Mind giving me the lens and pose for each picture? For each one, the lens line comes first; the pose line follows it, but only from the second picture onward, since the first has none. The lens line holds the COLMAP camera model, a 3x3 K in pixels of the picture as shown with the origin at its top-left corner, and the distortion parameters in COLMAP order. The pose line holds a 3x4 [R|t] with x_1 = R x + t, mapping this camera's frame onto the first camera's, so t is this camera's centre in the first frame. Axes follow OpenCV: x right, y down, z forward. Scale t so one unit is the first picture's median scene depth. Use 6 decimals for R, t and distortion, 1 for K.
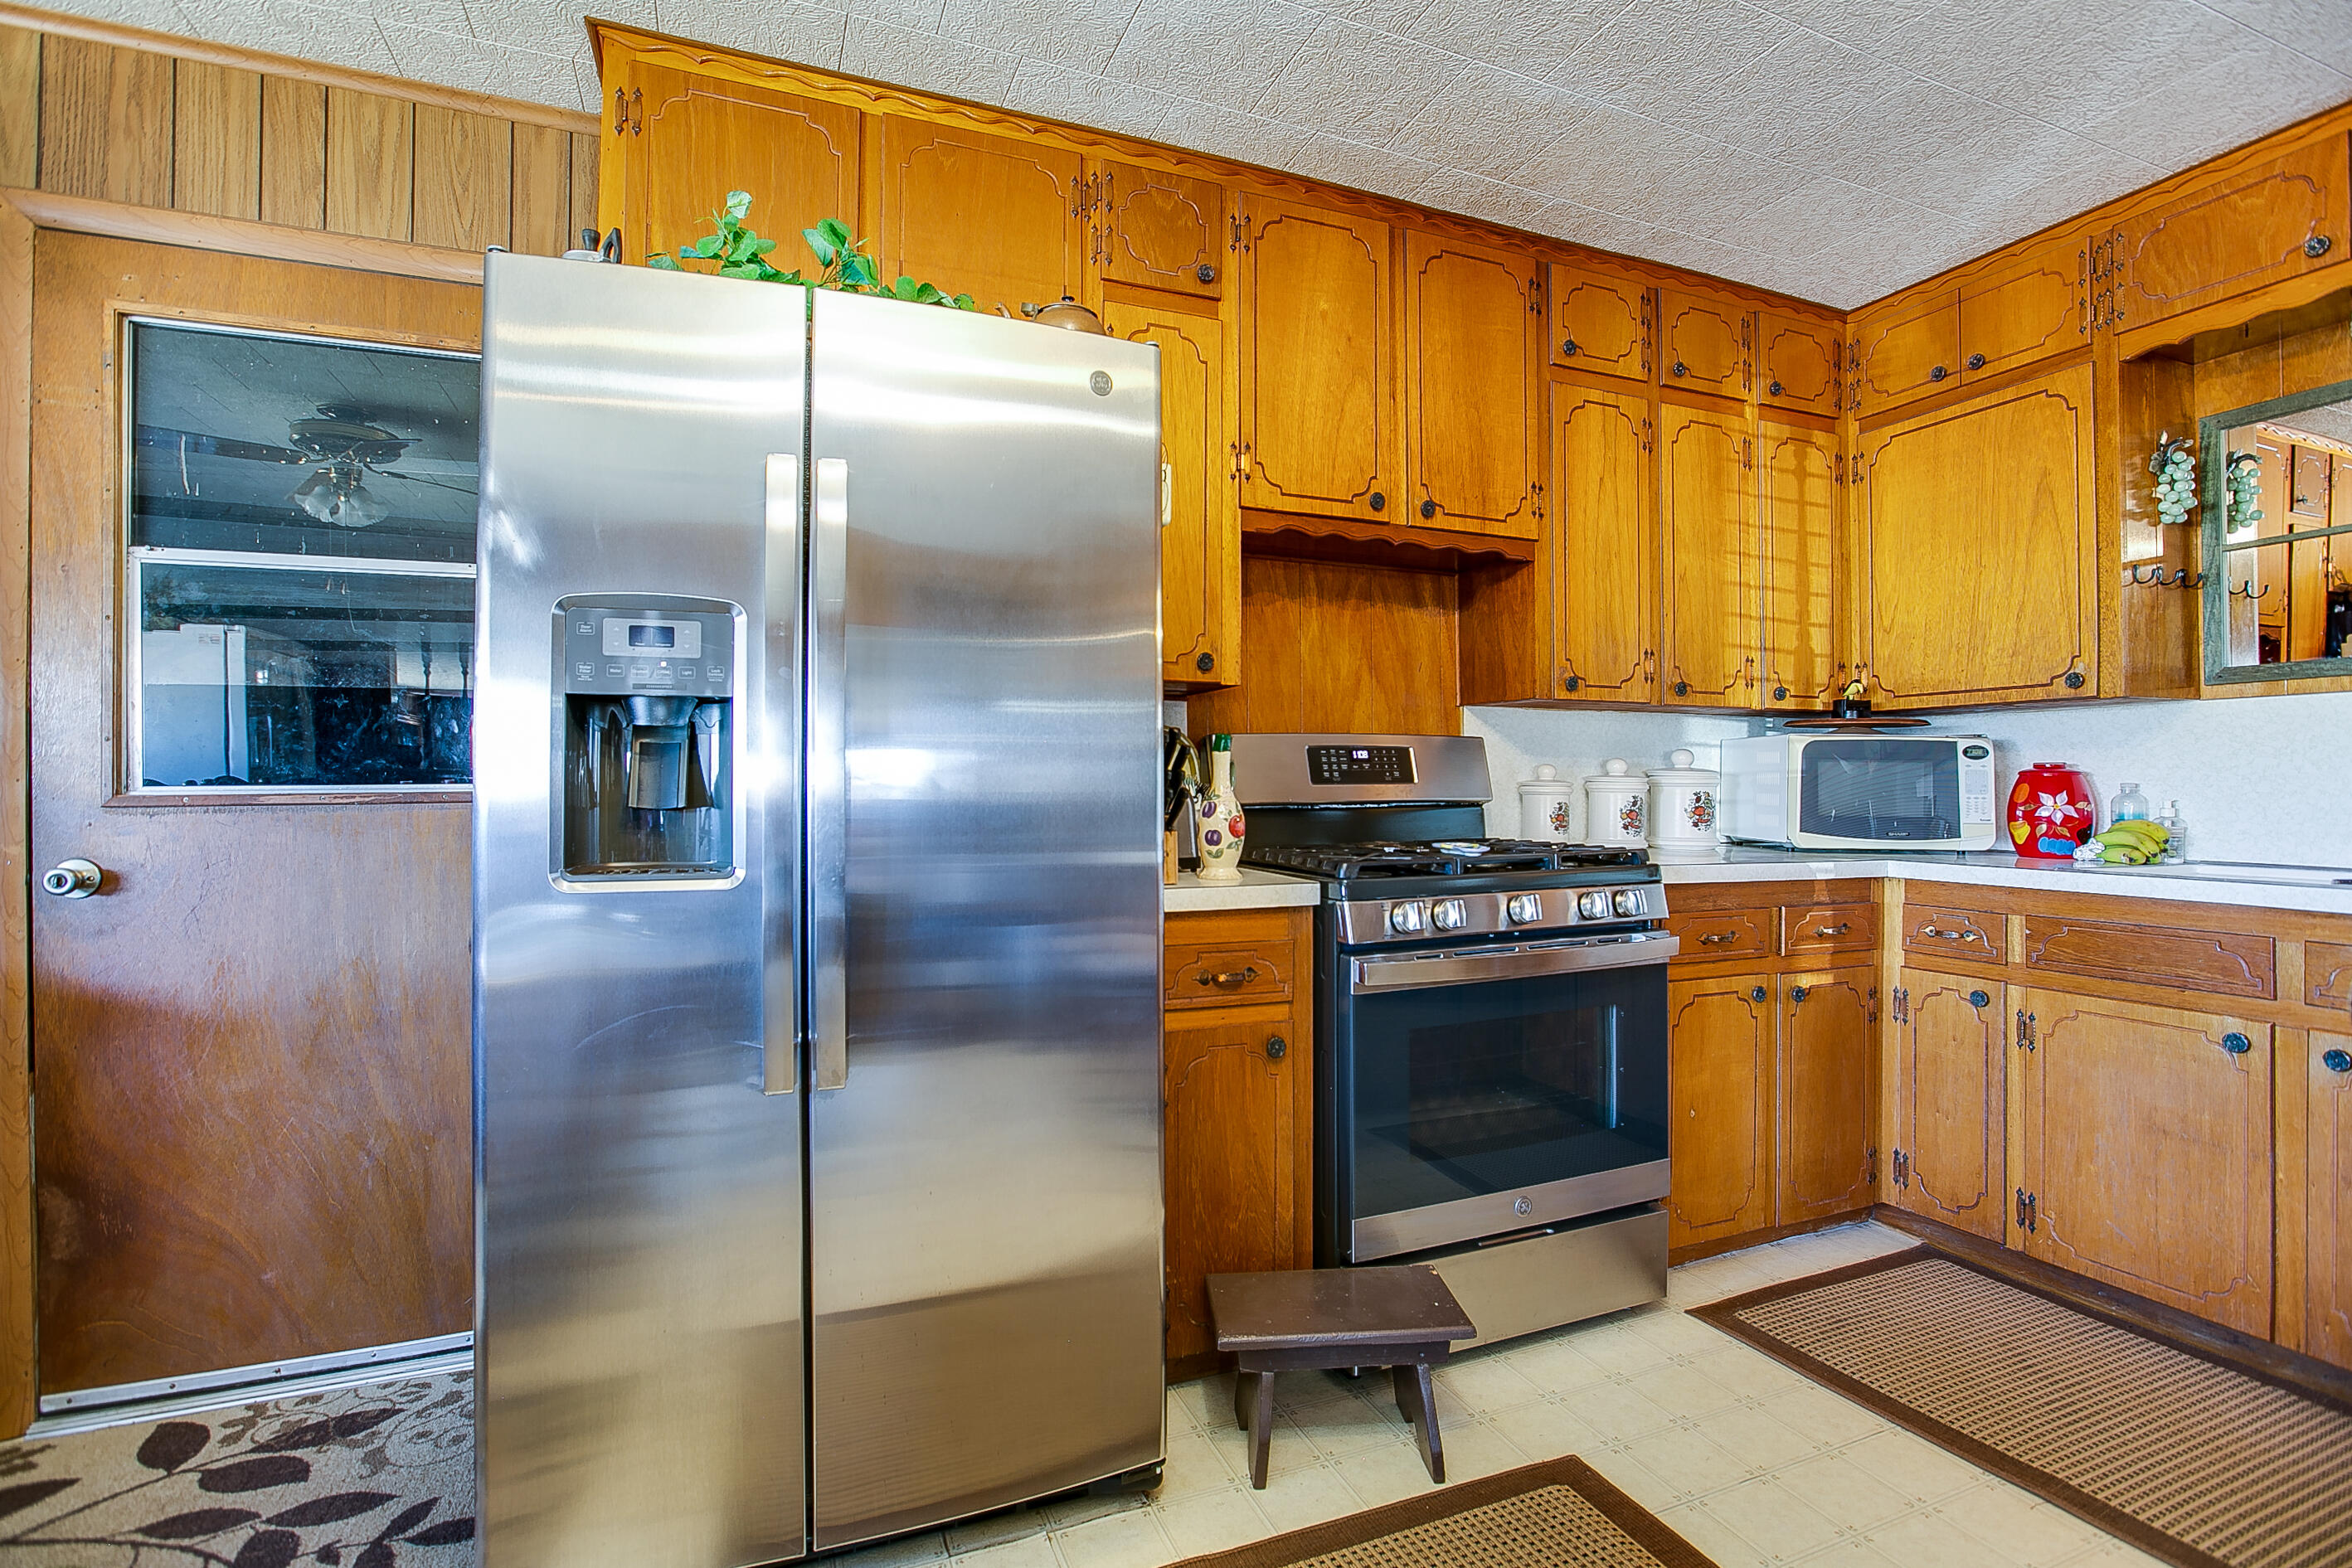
lens RADIAL K [[1061.5, 0, 1163.7], [0, 1061.5, 780.6], [0, 0, 1]] dist [-0.026557, 0.005553]
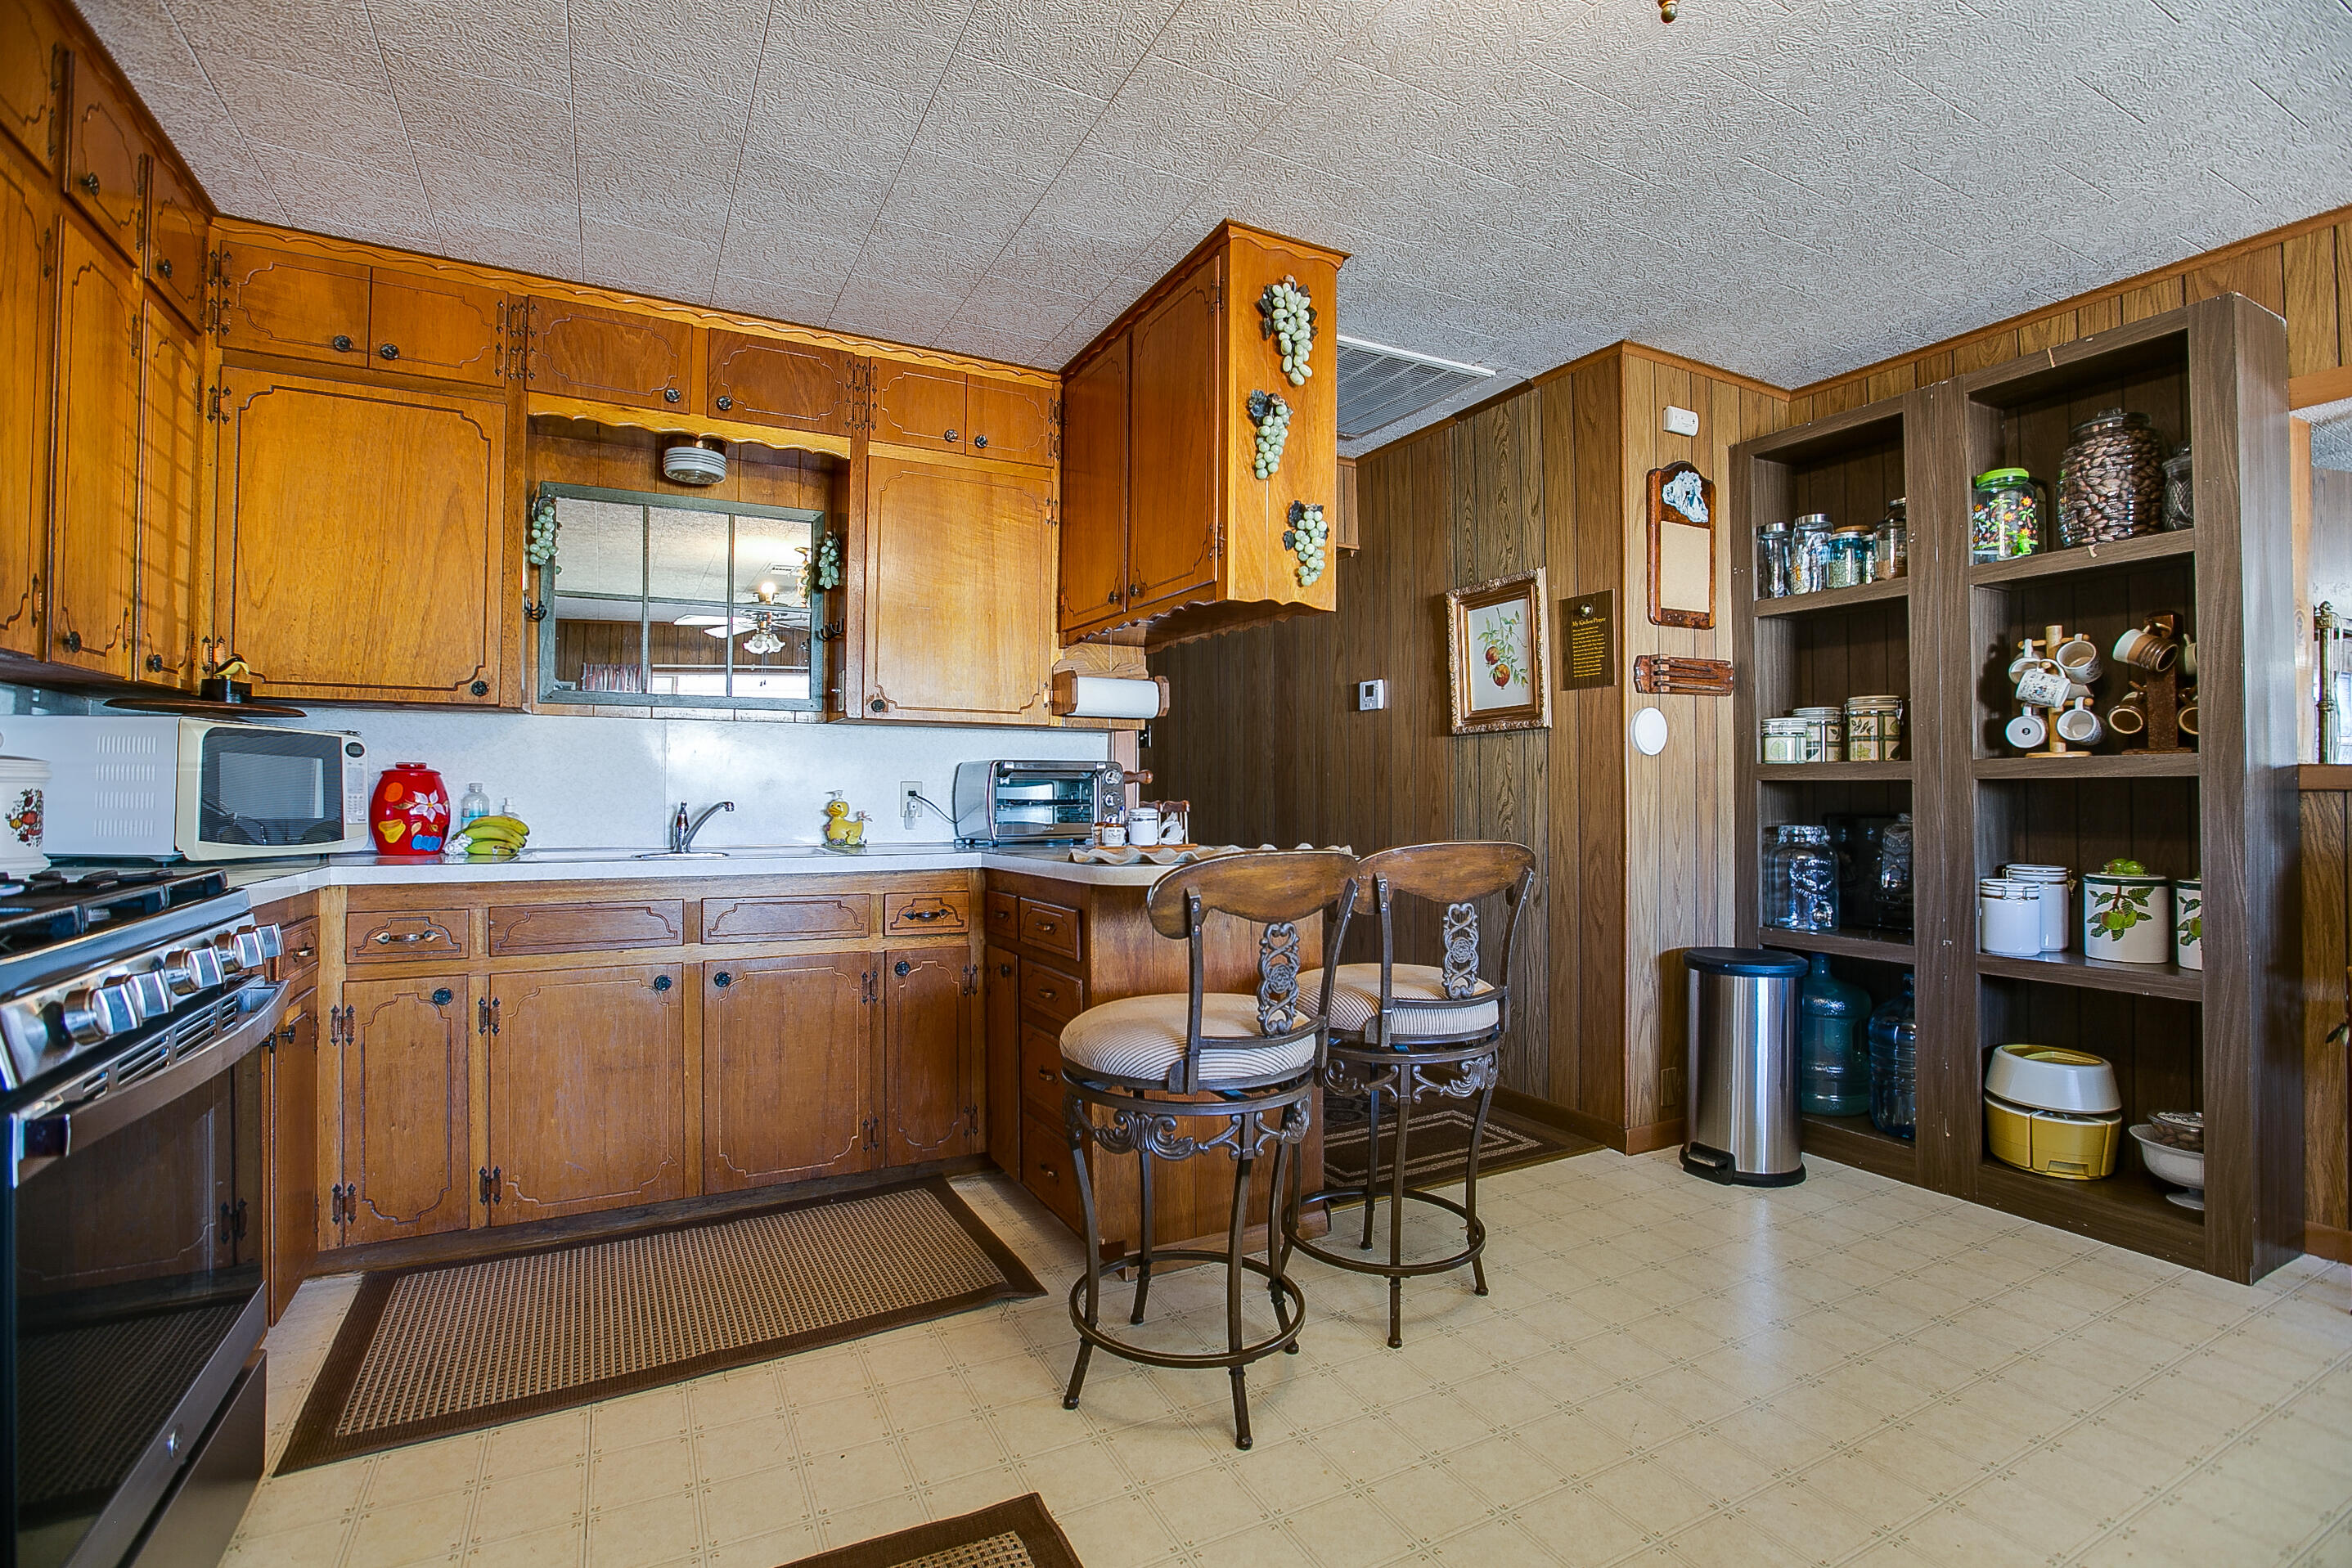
lens RADIAL K [[1061.5, 0, 1192.3], [0, 1061.5, 775.4], [0, 0, 1]] dist [-0.026557, 0.005553]
pose [[-0.096693, 0.014399, 0.995210, -0.308780], [-0.010986, 0.999819, -0.015533, 0.003675], [-0.995254, -0.012436, -0.096517, 0.397801]]
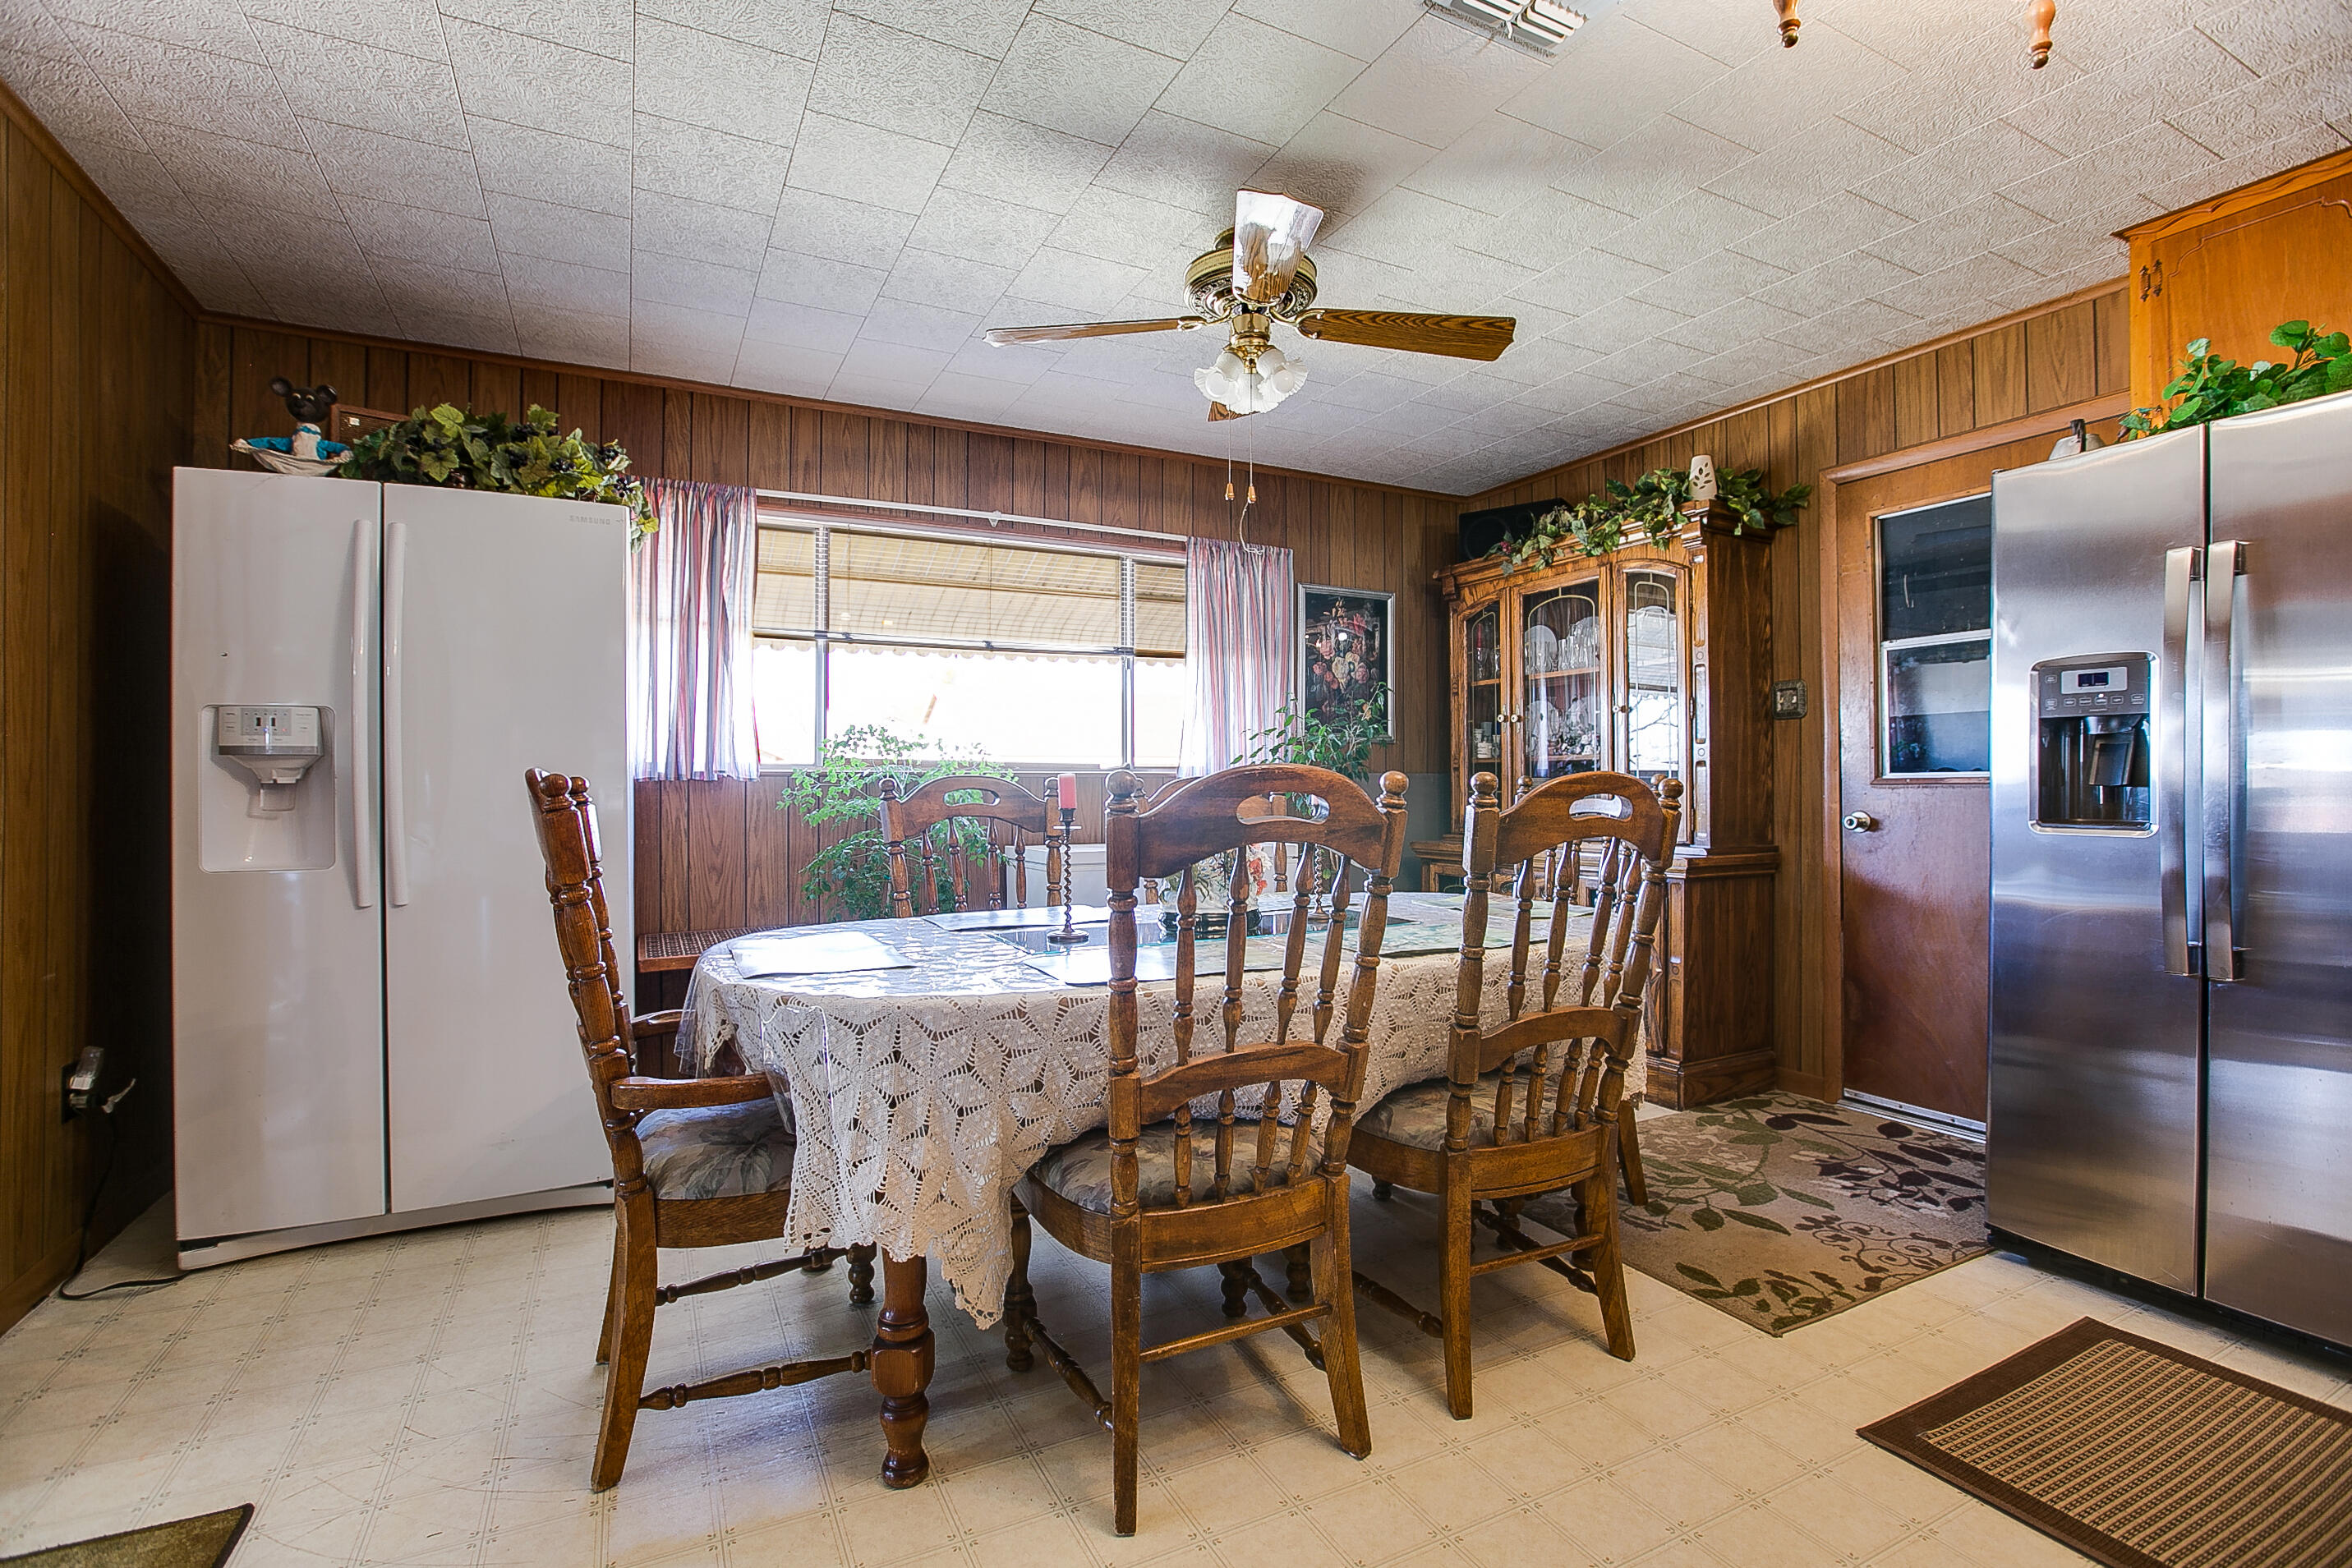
lens RADIAL K [[1061.5, 0, 1163.6], [0, 1061.5, 772.5], [0, 0, 1]] dist [-0.026557, 0.005553]
pose [[0.084627, -0.003234, -0.996407, 0.580792], [0.009456, 0.999952, -0.002442, -0.002077], [0.996368, -0.009215, 0.084654, -0.328731]]
